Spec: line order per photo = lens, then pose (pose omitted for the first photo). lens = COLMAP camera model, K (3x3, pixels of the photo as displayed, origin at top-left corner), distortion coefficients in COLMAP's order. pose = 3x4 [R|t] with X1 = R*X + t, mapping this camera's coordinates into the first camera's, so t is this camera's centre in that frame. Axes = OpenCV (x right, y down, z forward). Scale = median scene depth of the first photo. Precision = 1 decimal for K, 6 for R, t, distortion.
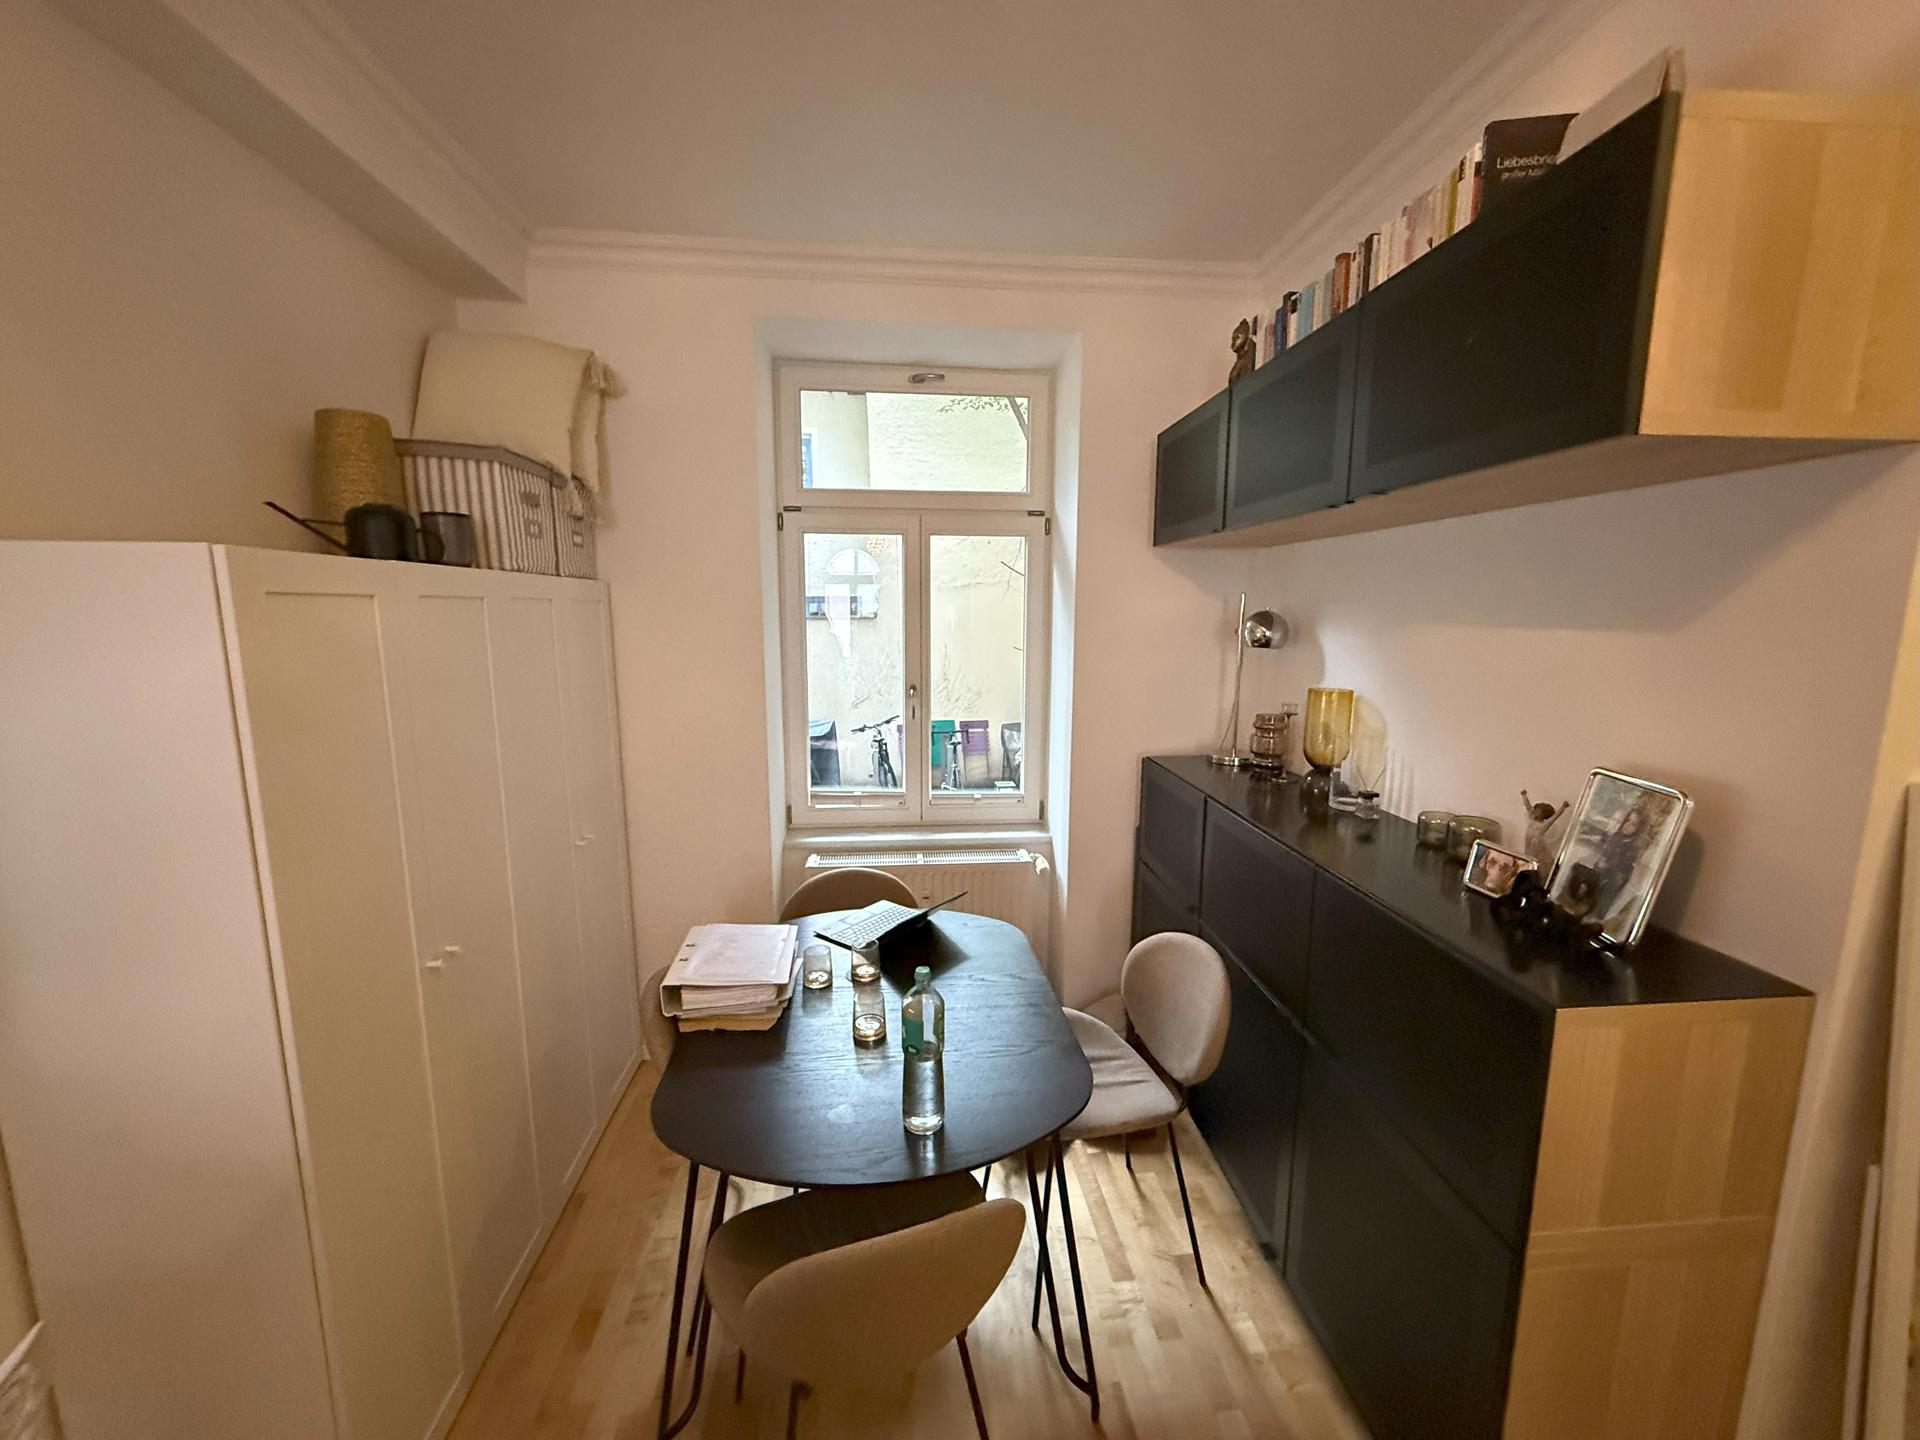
lens RADIAL K [[767.1, 0, 957.3], [0, 767.1, 723.9], [0, 0, 1]] dist [0.000206, -0.000250]
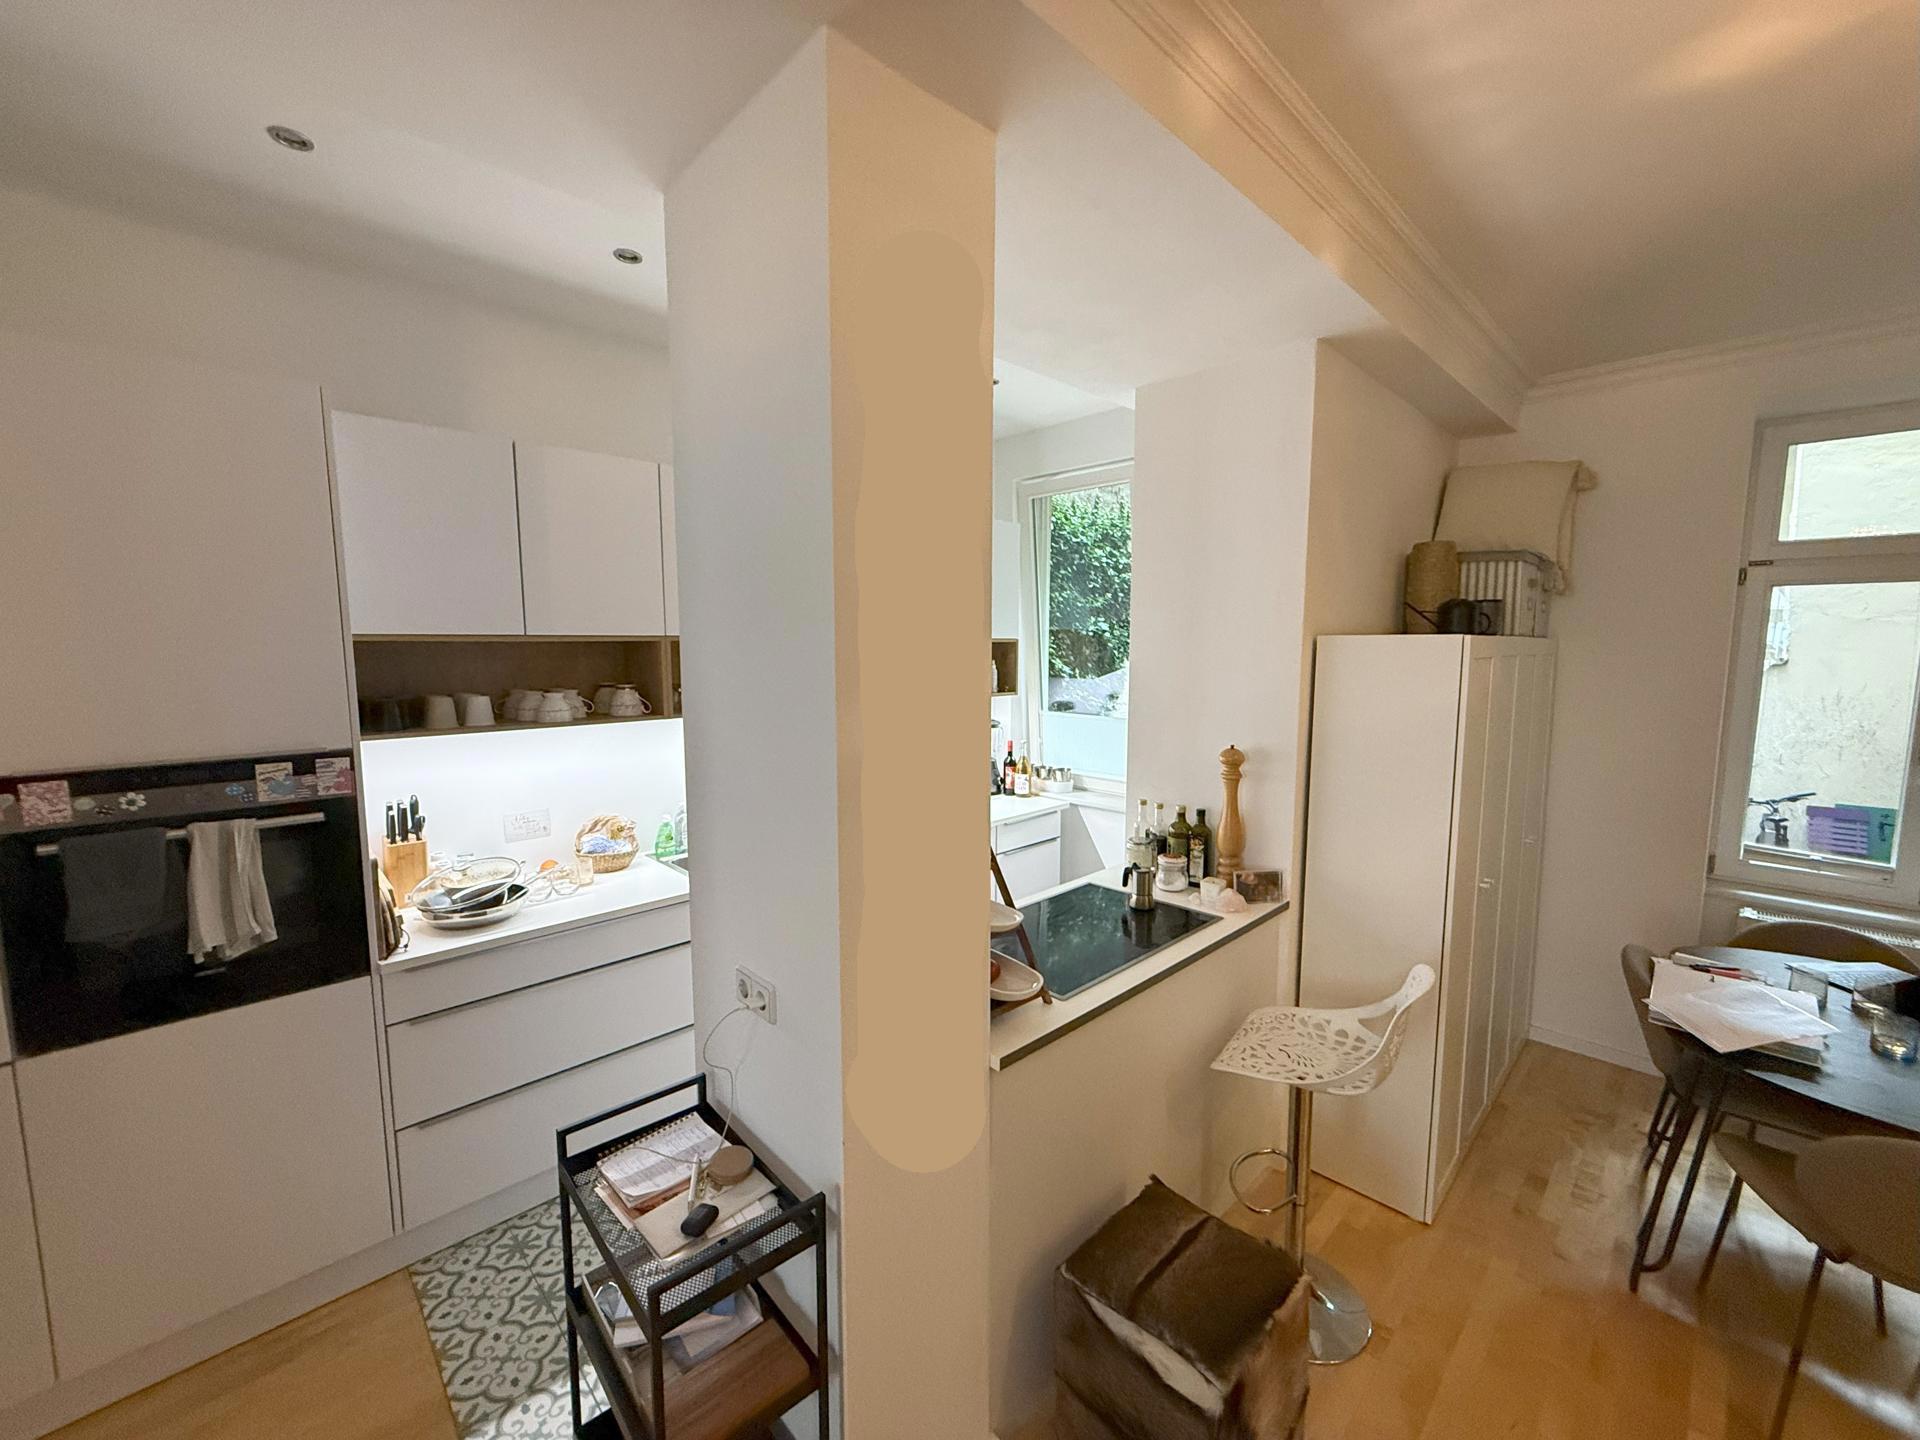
lens RADIAL K [[767.1, 0, 957.3], [0, 767.1, 723.9], [0, 0, 1]] dist [0.000206, -0.000250]
pose [[0.627409, 0.079301, -0.774641, -0.116405], [-0.117386, 0.993064, 0.006586, 0.070561], [0.769791, 0.086800, 0.632366, -0.645176]]
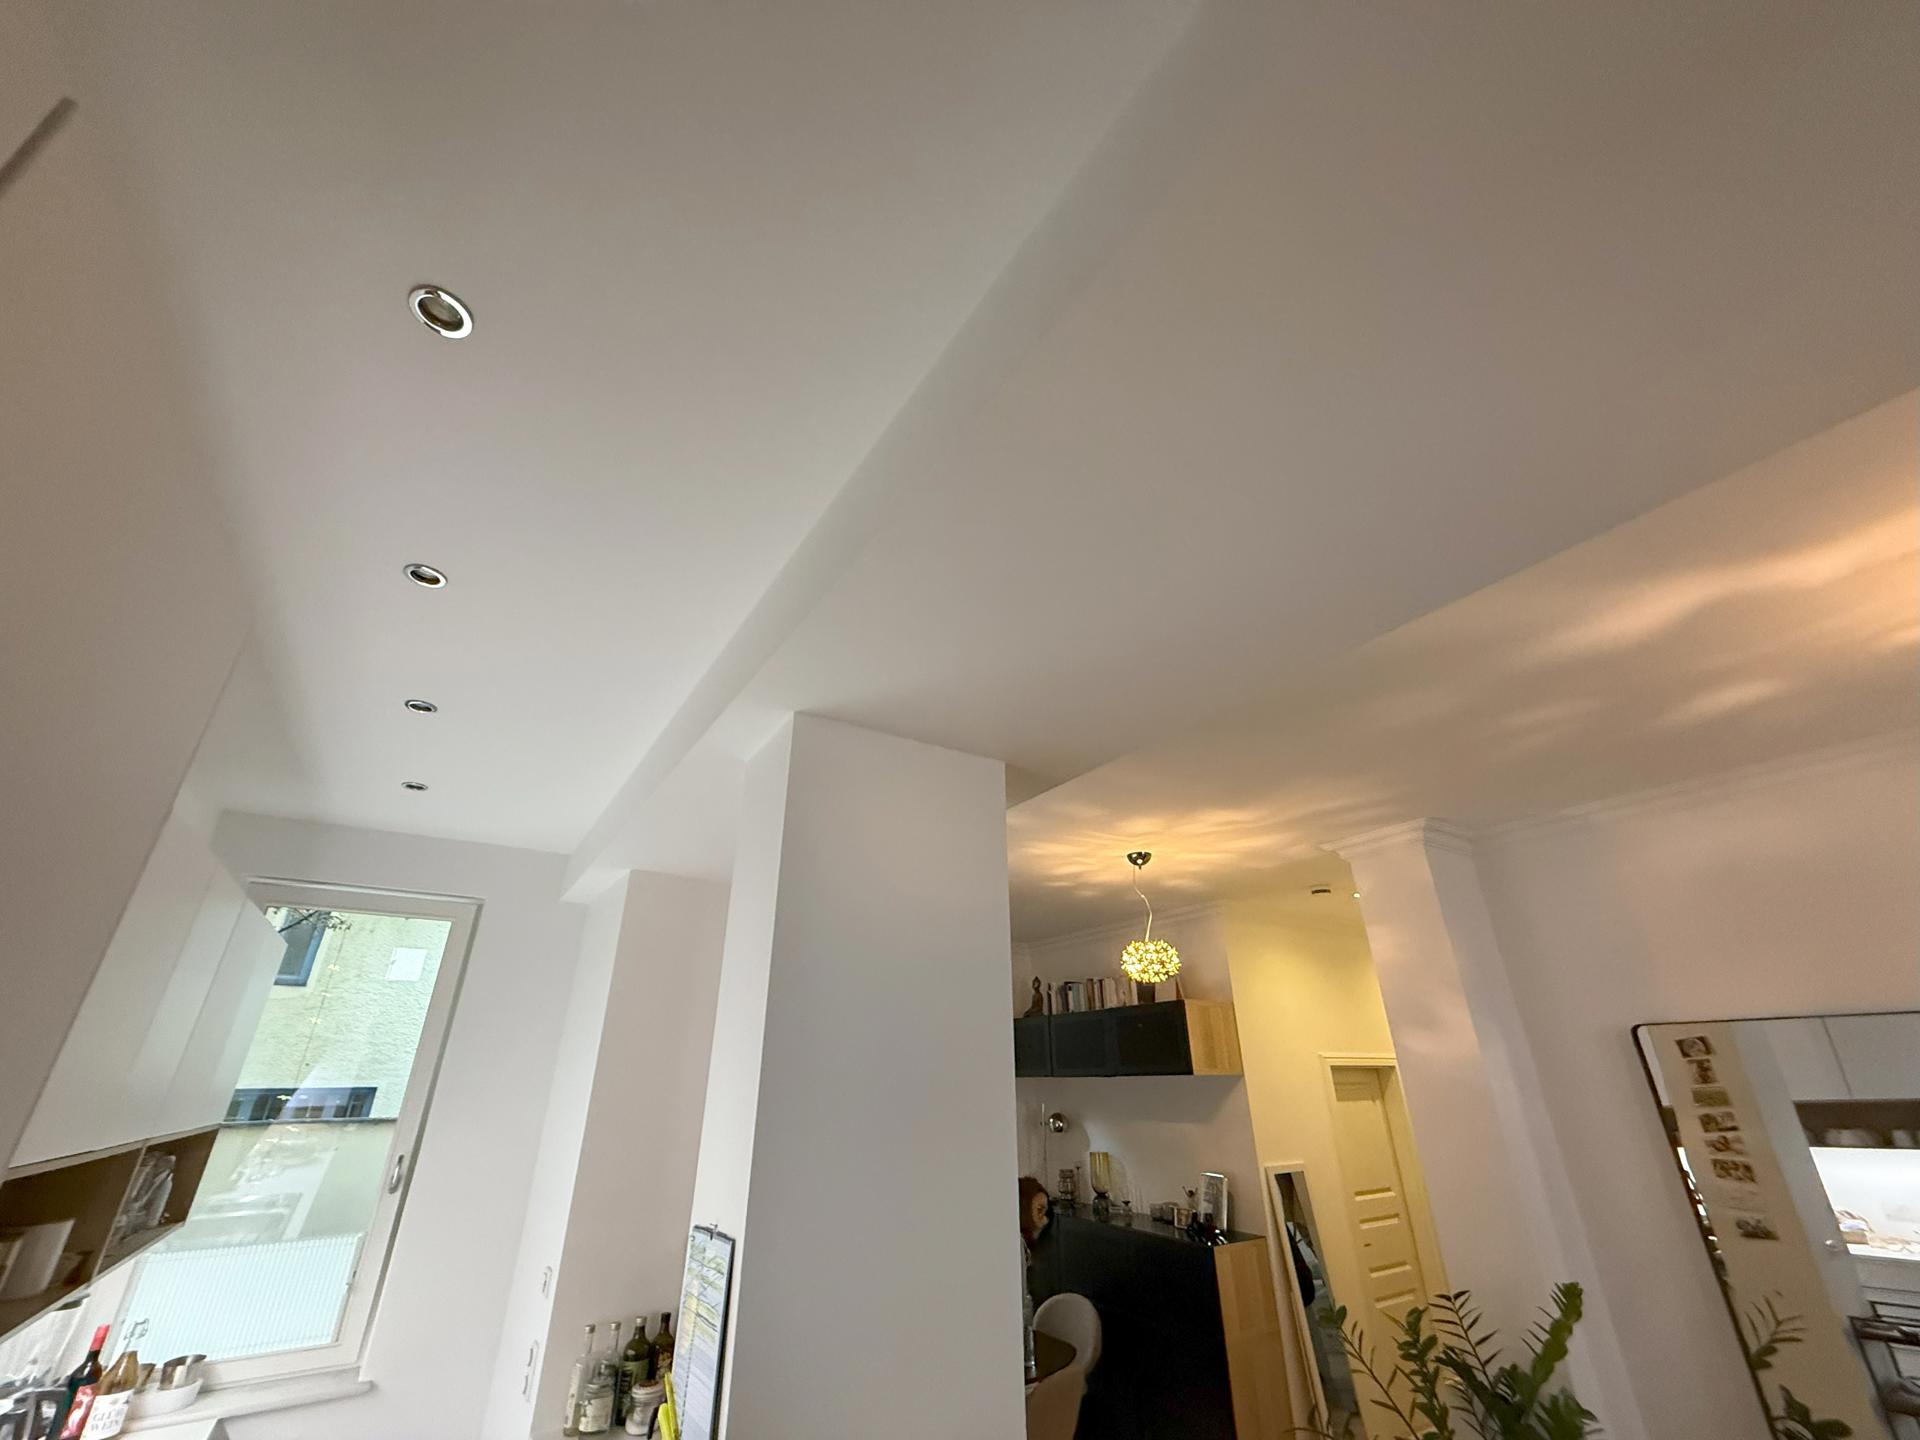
lens RADIAL K [[769.6, 0, 960.0], [0, 769.6, 720.0], [0, 0, 1]] dist [0.001369, 0.000548]
pose [[0.884658, 0.188790, 0.426309, -1.103331], [0.079986, 0.839344, -0.537683, 0.074399], [-0.459329, 0.509764, 0.727432, -1.131332]]
